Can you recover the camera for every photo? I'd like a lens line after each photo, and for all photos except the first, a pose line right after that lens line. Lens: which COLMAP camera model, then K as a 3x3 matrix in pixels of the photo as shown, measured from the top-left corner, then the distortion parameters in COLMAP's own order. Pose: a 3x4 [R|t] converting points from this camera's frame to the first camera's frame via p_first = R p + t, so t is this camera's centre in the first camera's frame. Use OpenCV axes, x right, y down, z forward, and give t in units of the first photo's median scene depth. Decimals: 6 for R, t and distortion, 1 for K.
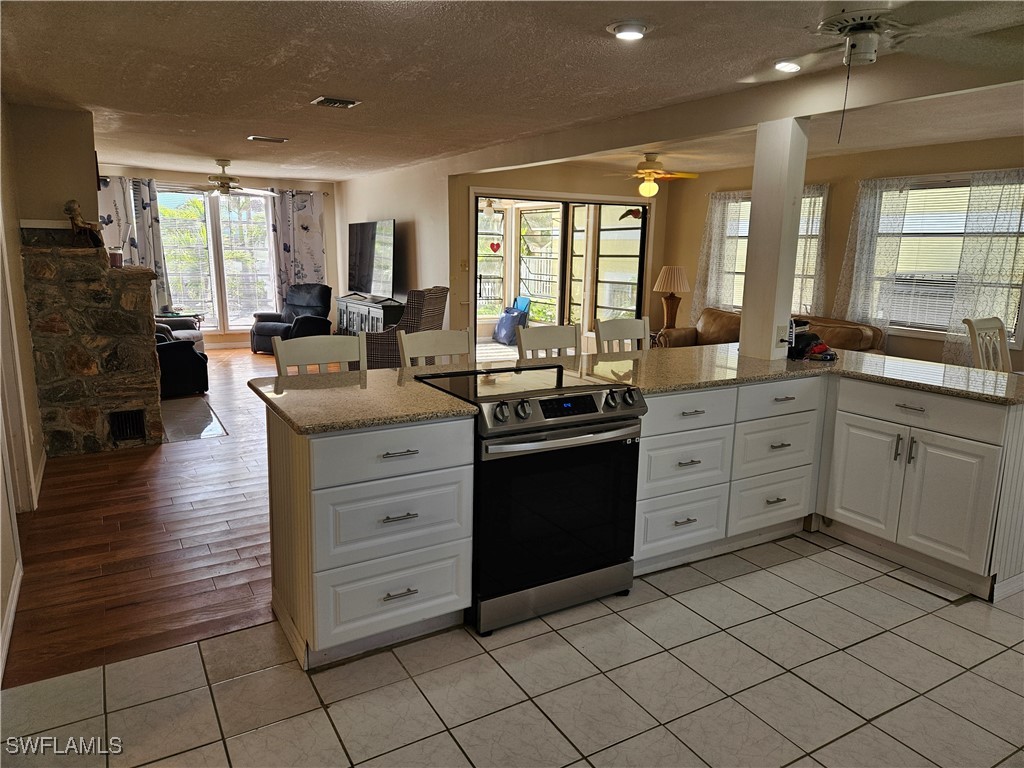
lens RADIAL K [[689.2, 0, 512.0], [0, 689.2, 384.0], [0, 0, 1]] dist [0.068256, -0.048740]
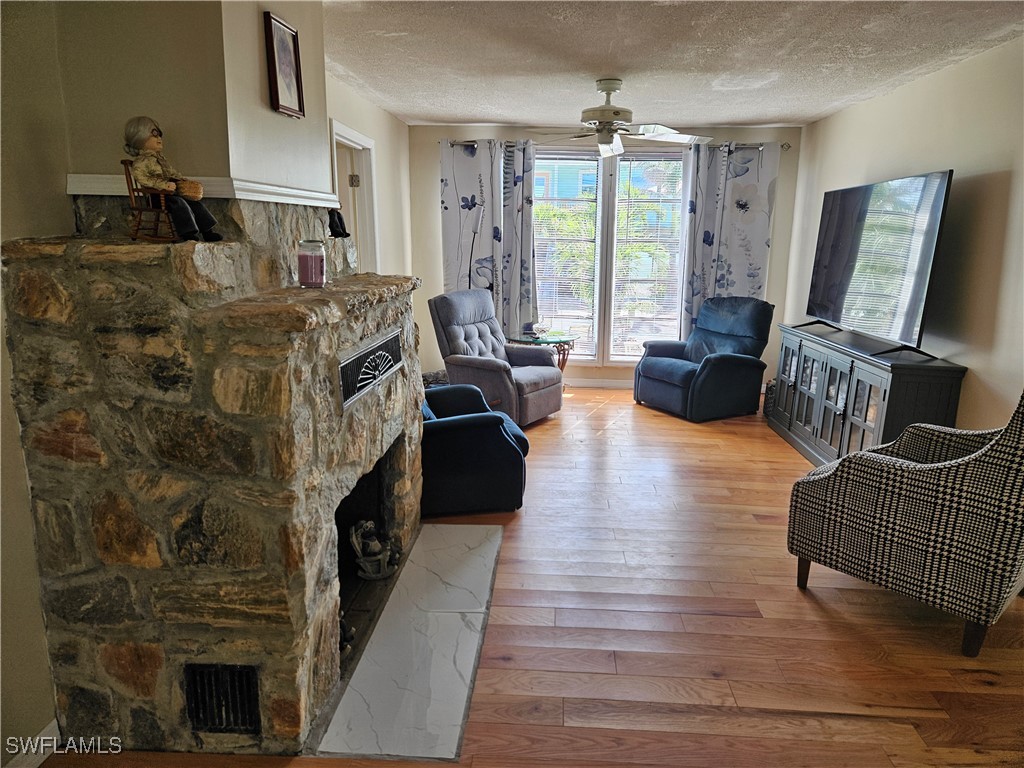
lens RADIAL K [[689.2, 0, 512.0], [0, 689.2, 384.0], [0, 0, 1]] dist [0.068256, -0.048740]
pose [[0.827901, 0.114234, -0.549119, -0.221608], [-0.106615, 0.993241, 0.045883, -0.149416], [0.550649, 0.020558, 0.834484, 0.759602]]
